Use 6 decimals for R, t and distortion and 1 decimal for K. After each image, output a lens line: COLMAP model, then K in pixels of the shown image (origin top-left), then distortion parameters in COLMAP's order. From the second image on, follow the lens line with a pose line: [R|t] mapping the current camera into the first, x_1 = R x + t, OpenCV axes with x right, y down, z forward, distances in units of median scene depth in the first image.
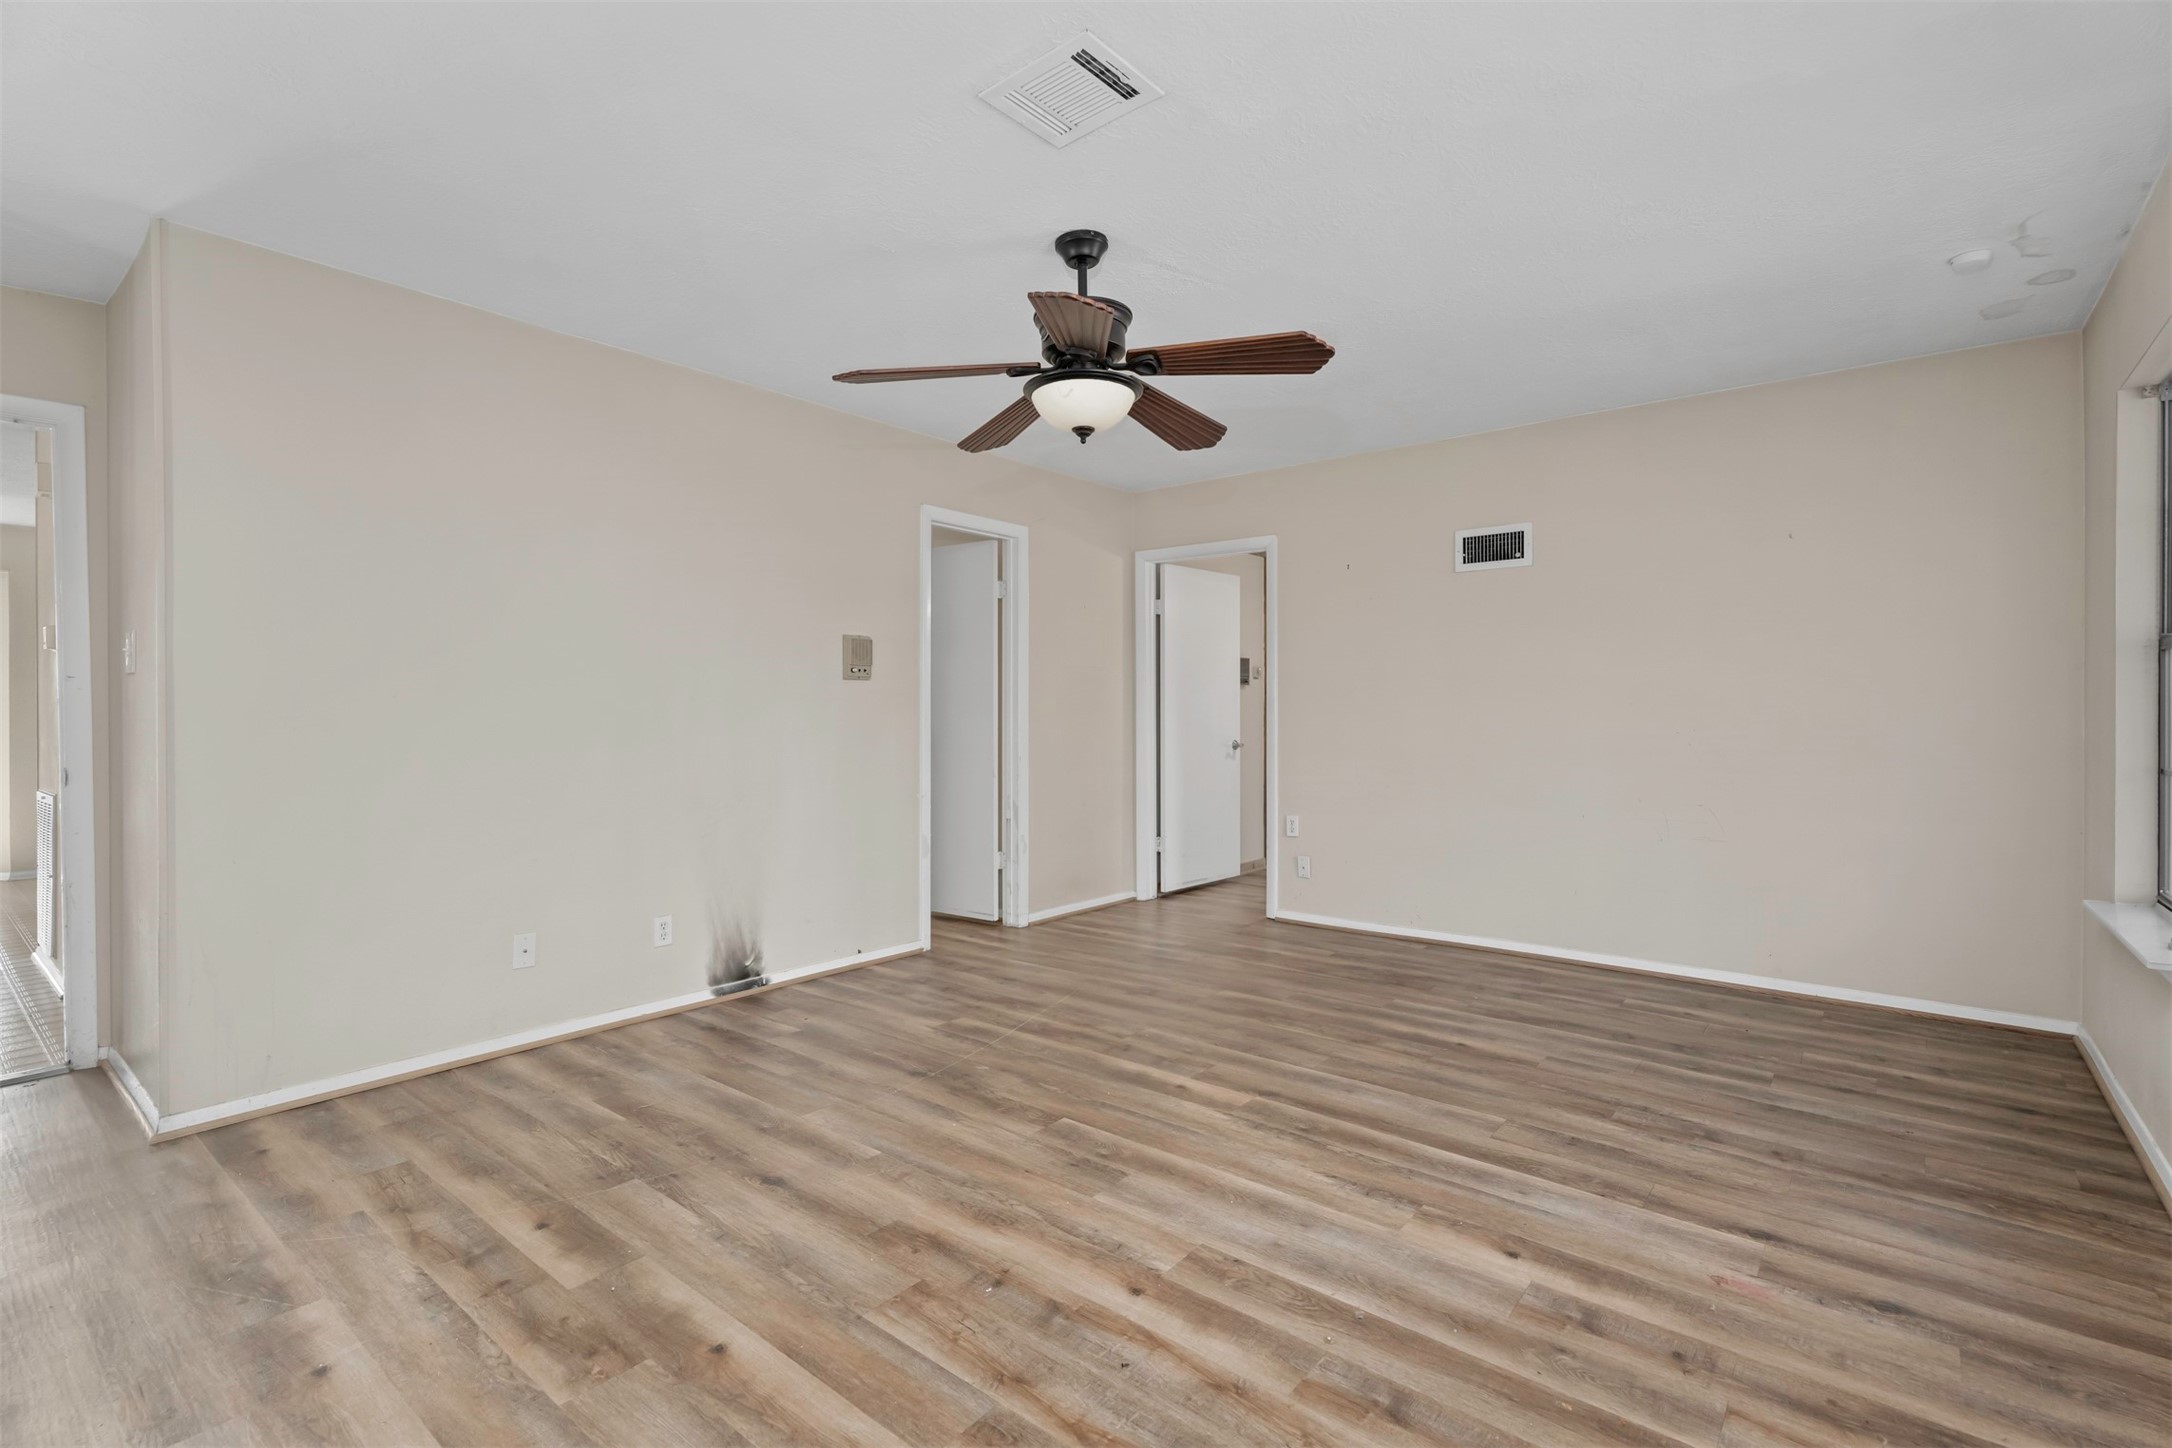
lens RADIAL K [[982.3, 0, 1097.7], [0, 982.3, 722.1], [0, 0, 1]] dist [-0.002143, 0.002103]
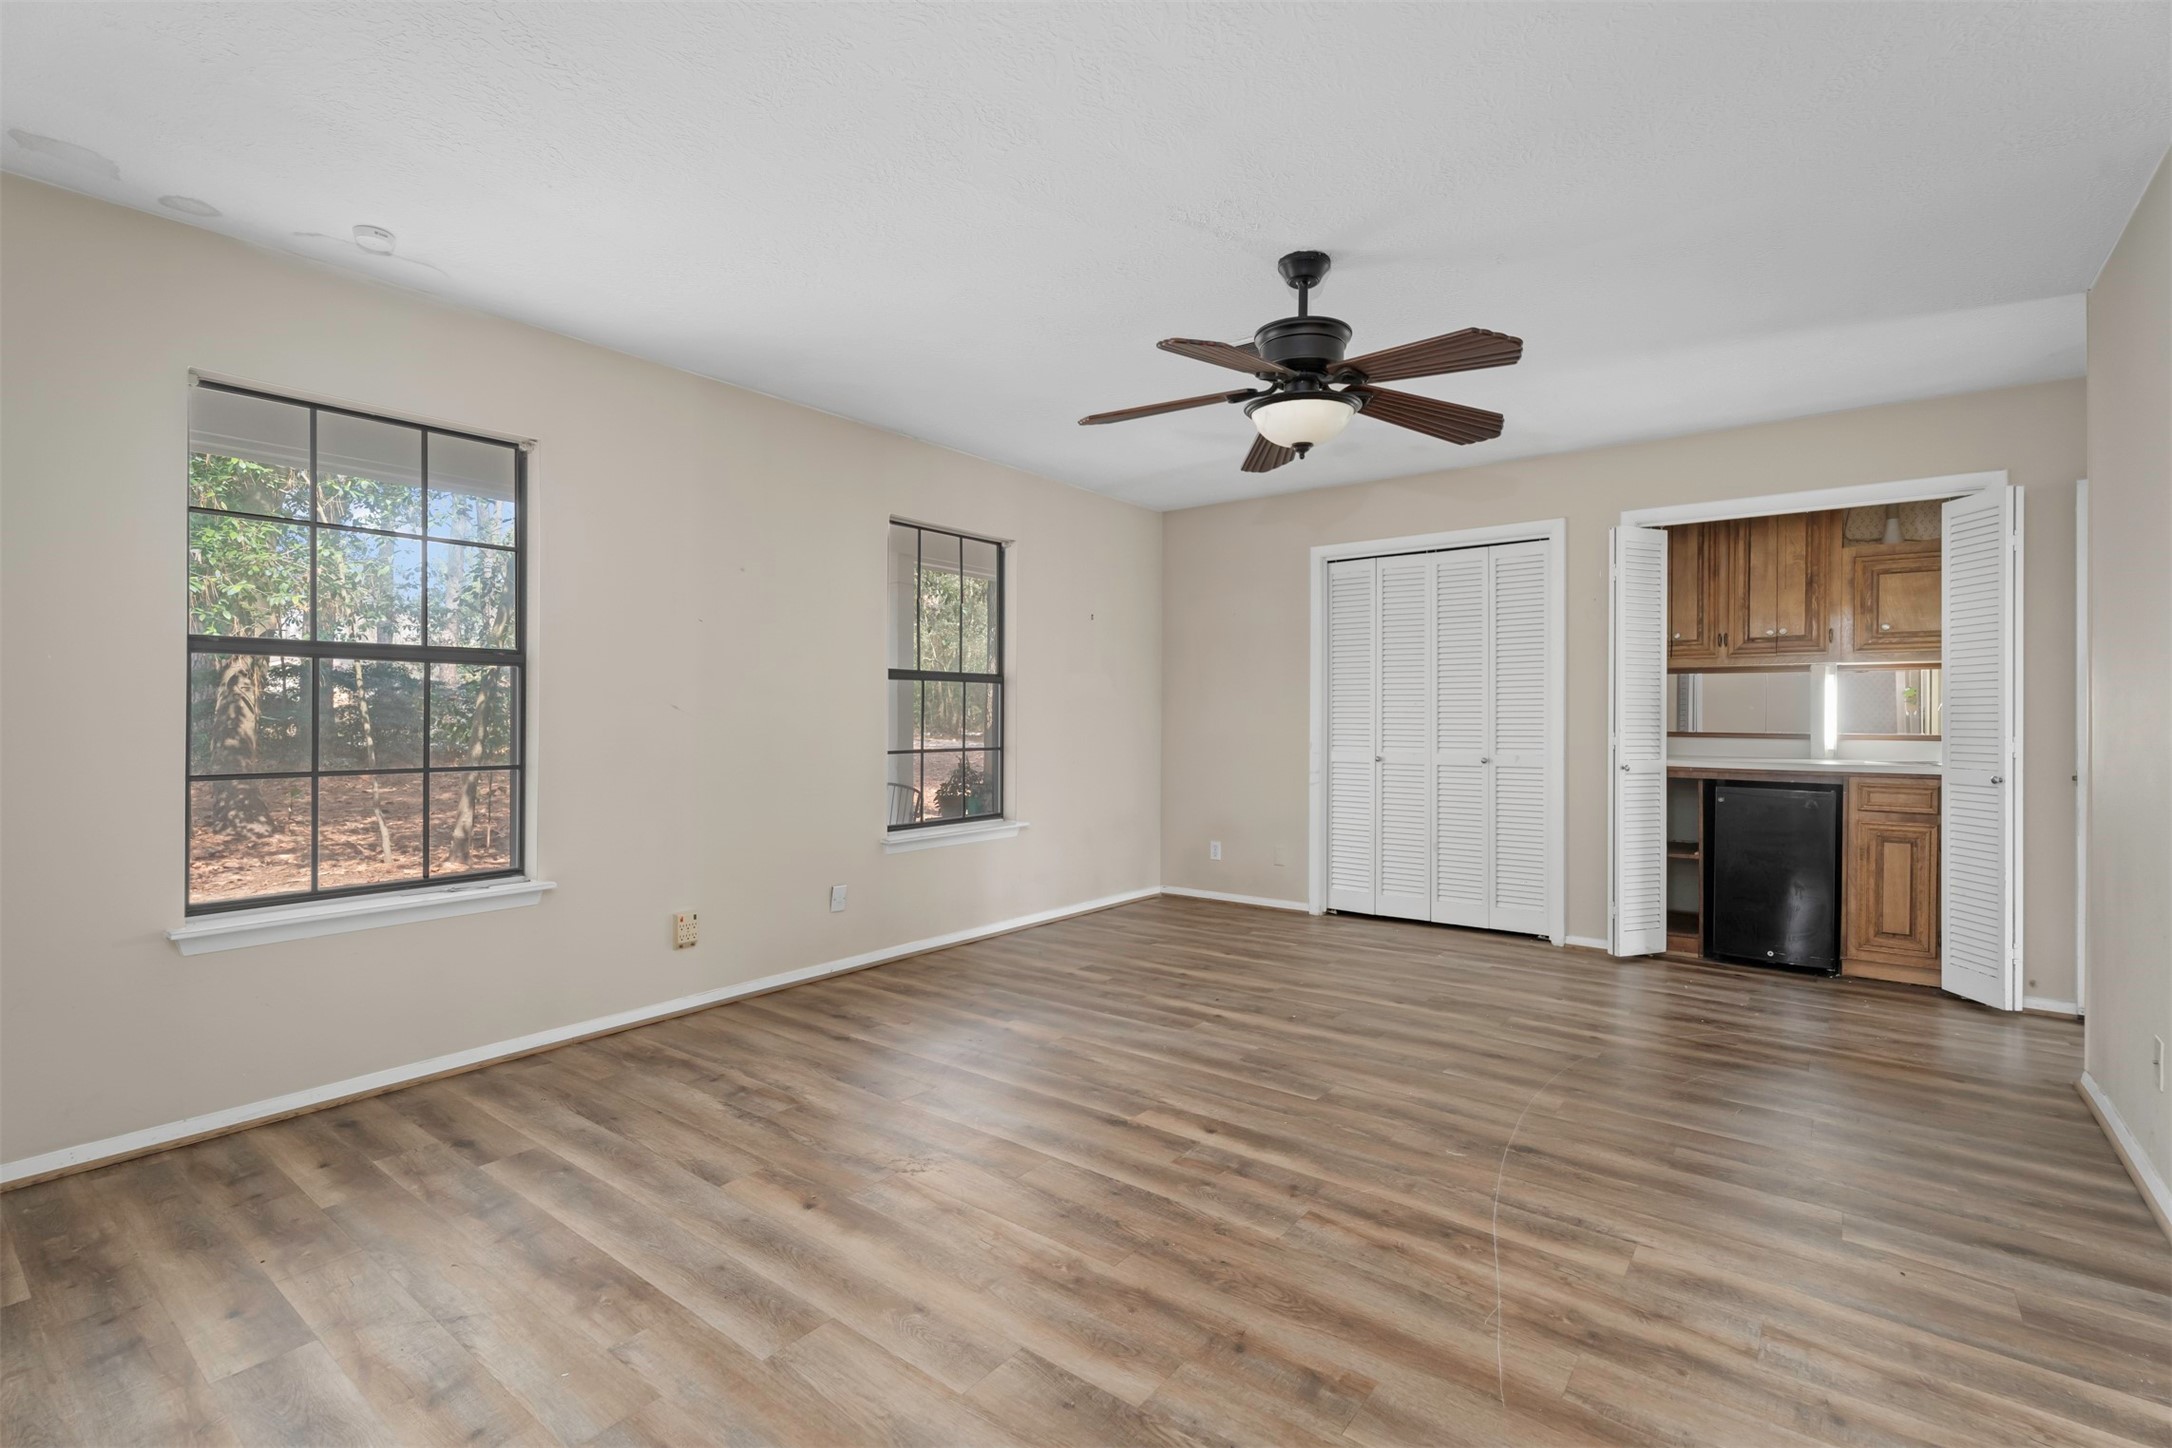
lens RADIAL K [[982.3, 0, 1079.4], [0, 982.3, 714.1], [0, 0, 1]] dist [-0.002143, 0.002103]
pose [[-0.999972, -0.001253, -0.007385, 0.215889], [-0.001316, 0.999962, 0.008574, -0.022414], [0.007374, 0.008583, -0.999936, 1.930399]]
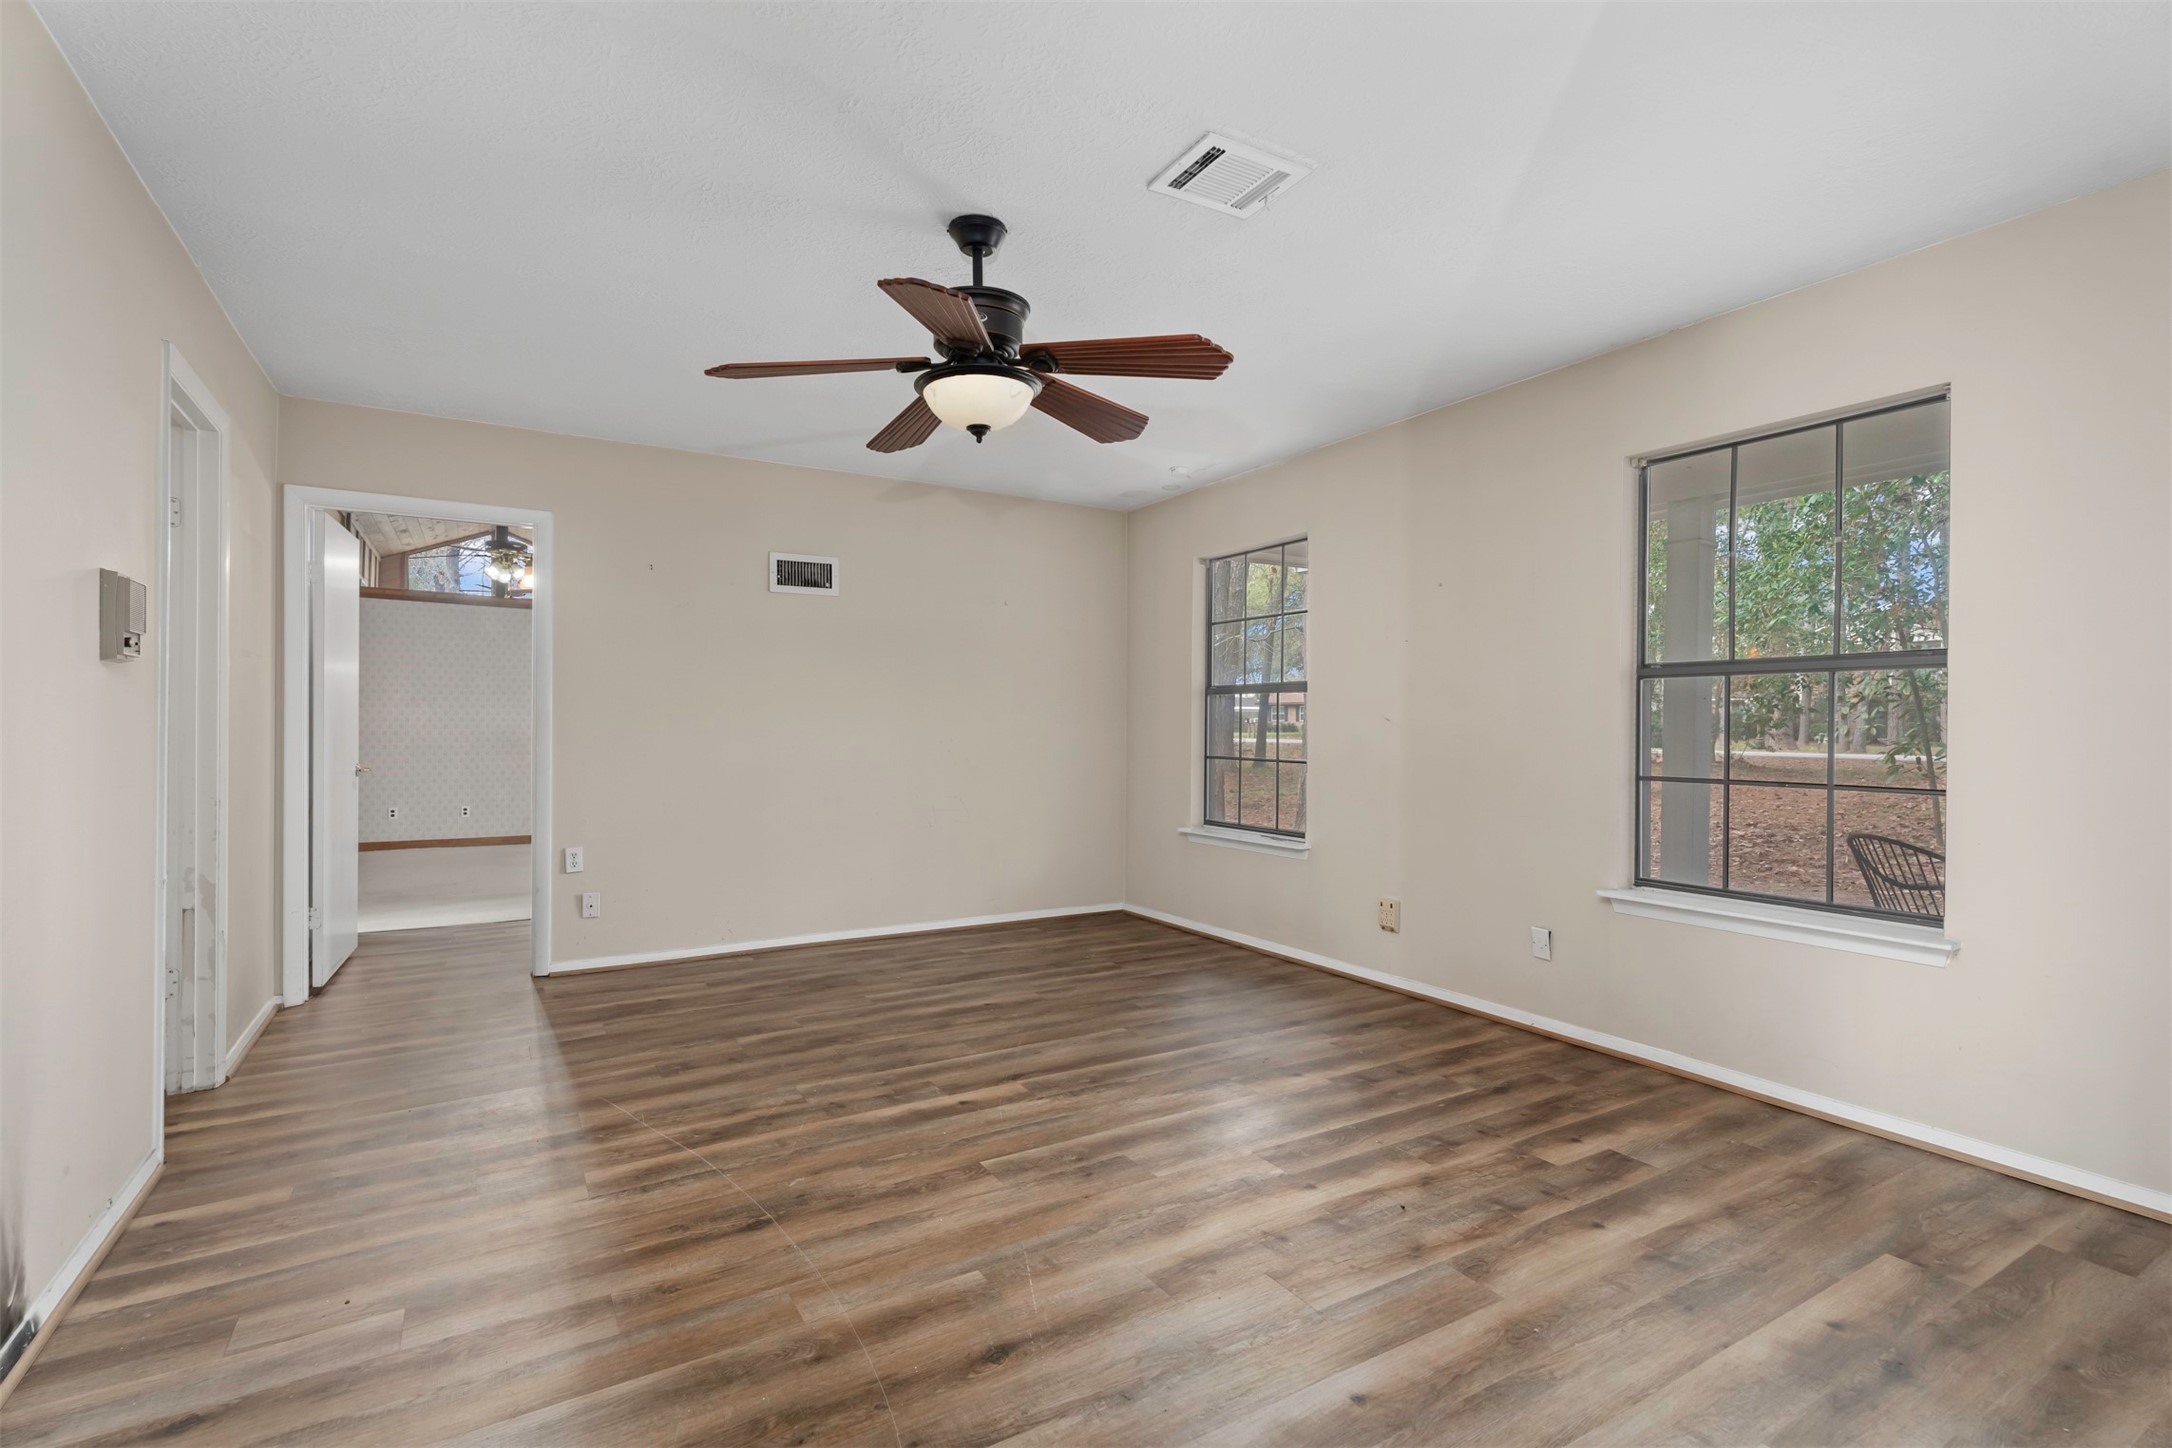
lens RADIAL K [[982.3, 0, 1074.4], [0, 982.3, 726.4], [0, 0, 1]] dist [-0.002143, 0.002103]
pose [[0.348603, 0.001115, 0.937270, -0.820706], [0.006991, 0.999968, -0.003790, -0.005489], [-0.937244, 0.007873, 0.348584, 0.552041]]
